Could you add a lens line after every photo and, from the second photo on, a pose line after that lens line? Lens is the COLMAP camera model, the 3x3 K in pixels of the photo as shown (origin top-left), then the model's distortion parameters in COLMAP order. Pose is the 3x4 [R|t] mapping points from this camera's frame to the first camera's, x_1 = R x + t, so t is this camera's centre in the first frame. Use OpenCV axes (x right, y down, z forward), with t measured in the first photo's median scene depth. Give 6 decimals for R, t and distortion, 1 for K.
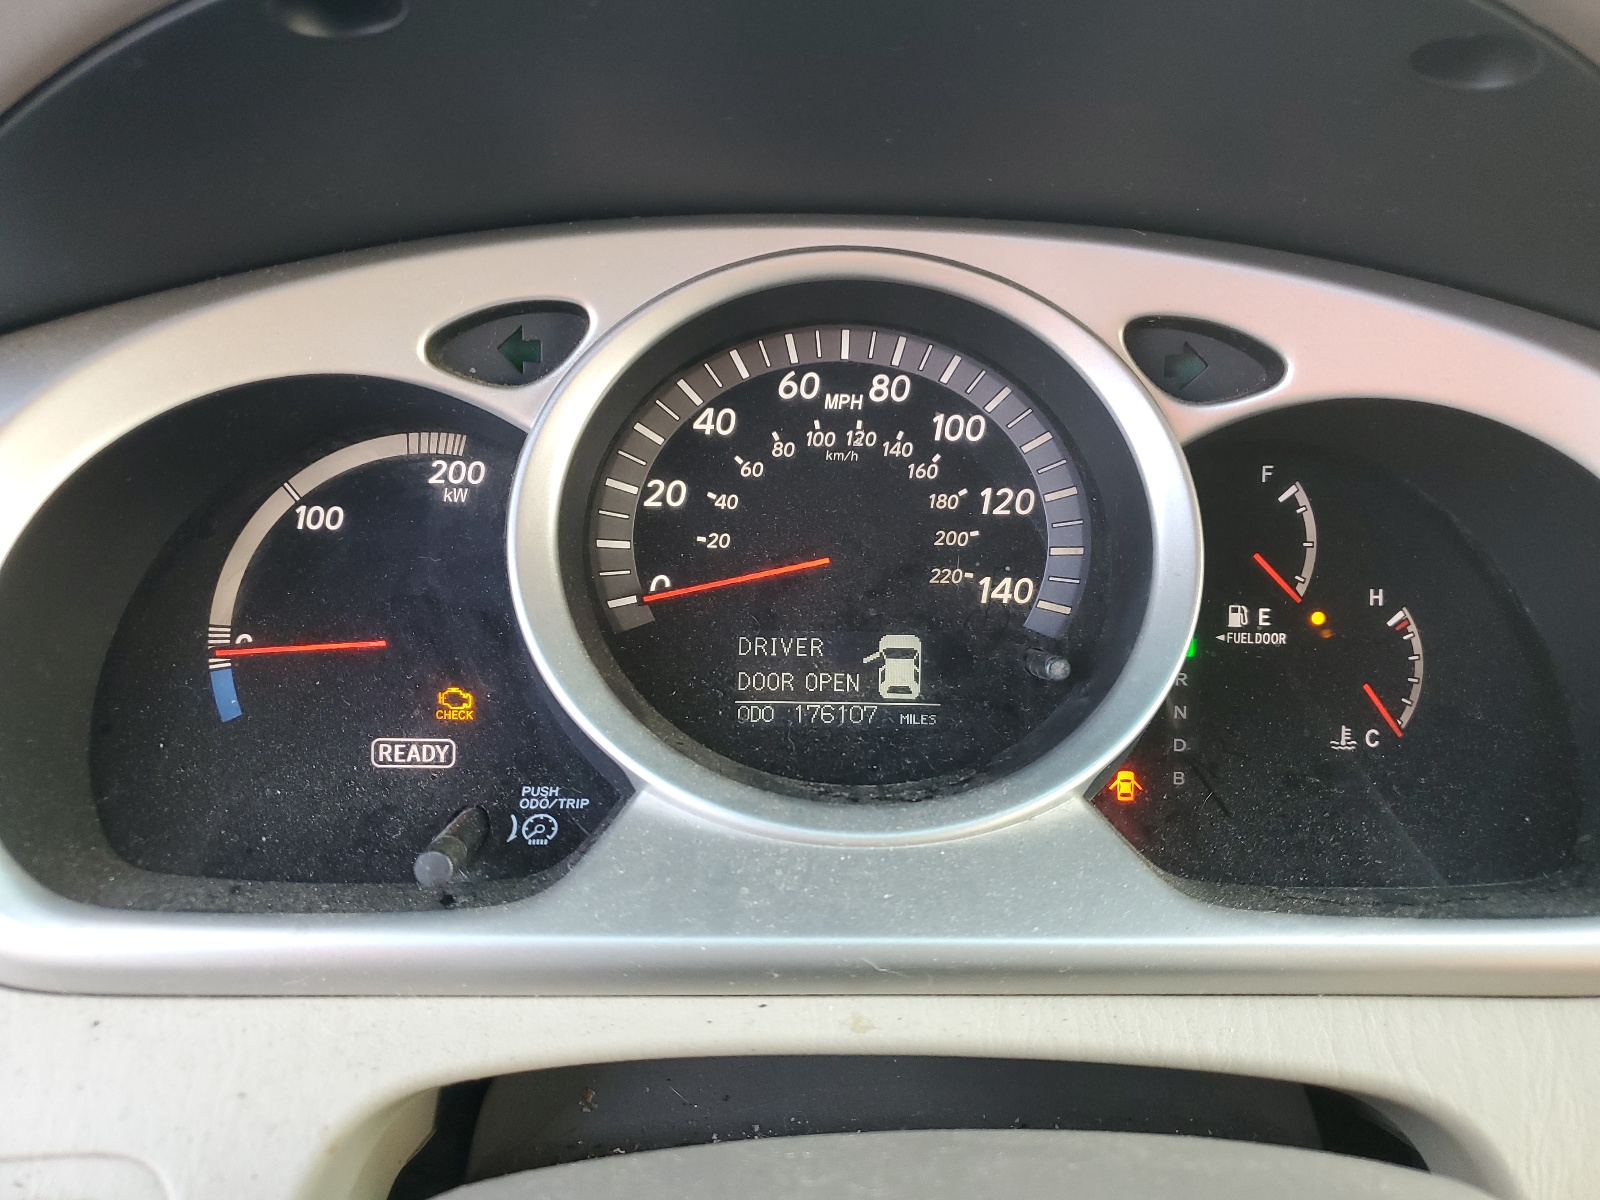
lens RADIAL K [[1200.0, 0, 804.4], [0, 1200.0, 599.2], [0, 0, 1]] dist [0.005117, -0.000180]
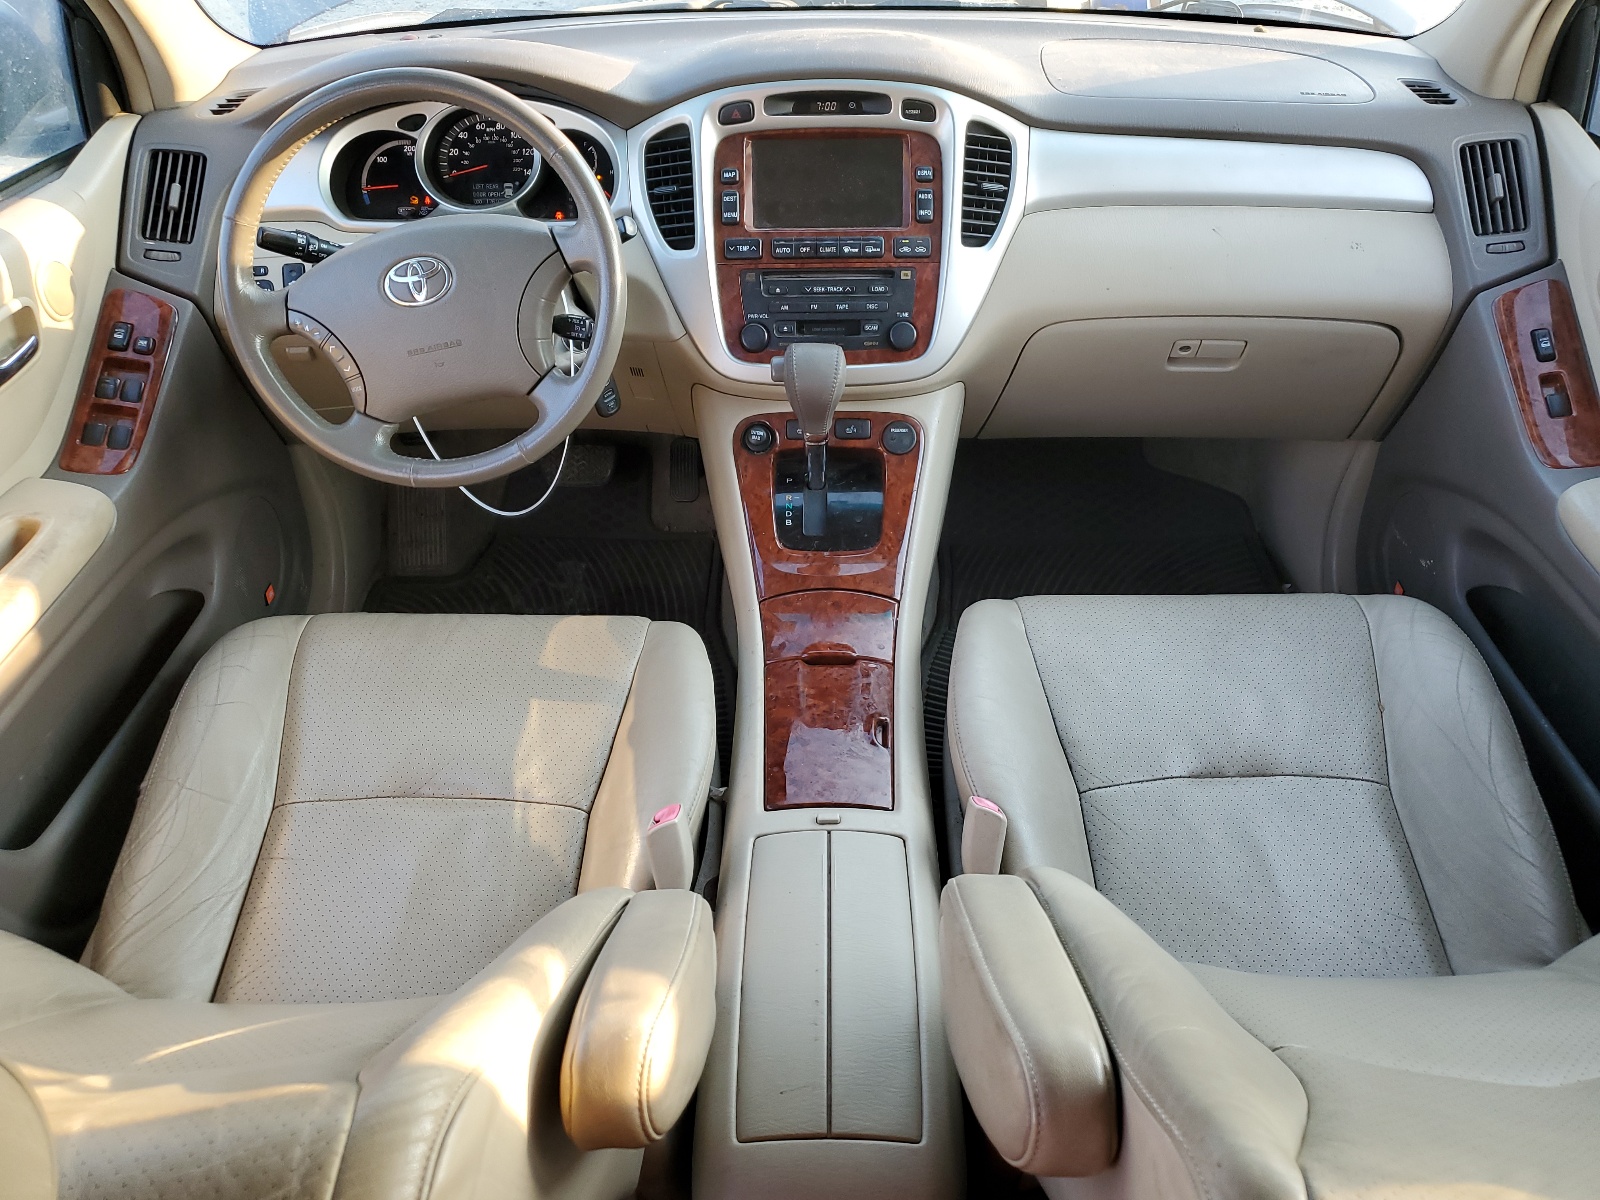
lens RADIAL K [[1200.0, 0, 795.3], [0, 1200.0, 604.5], [0, 0, 1]] dist [0.005117, -0.000180]
pose [[0.998801, -0.010853, -0.047739, 1.422616], [0.022272, 0.969100, 0.245660, 0.502548], [0.043598, -0.246429, 0.968180, -3.923062]]
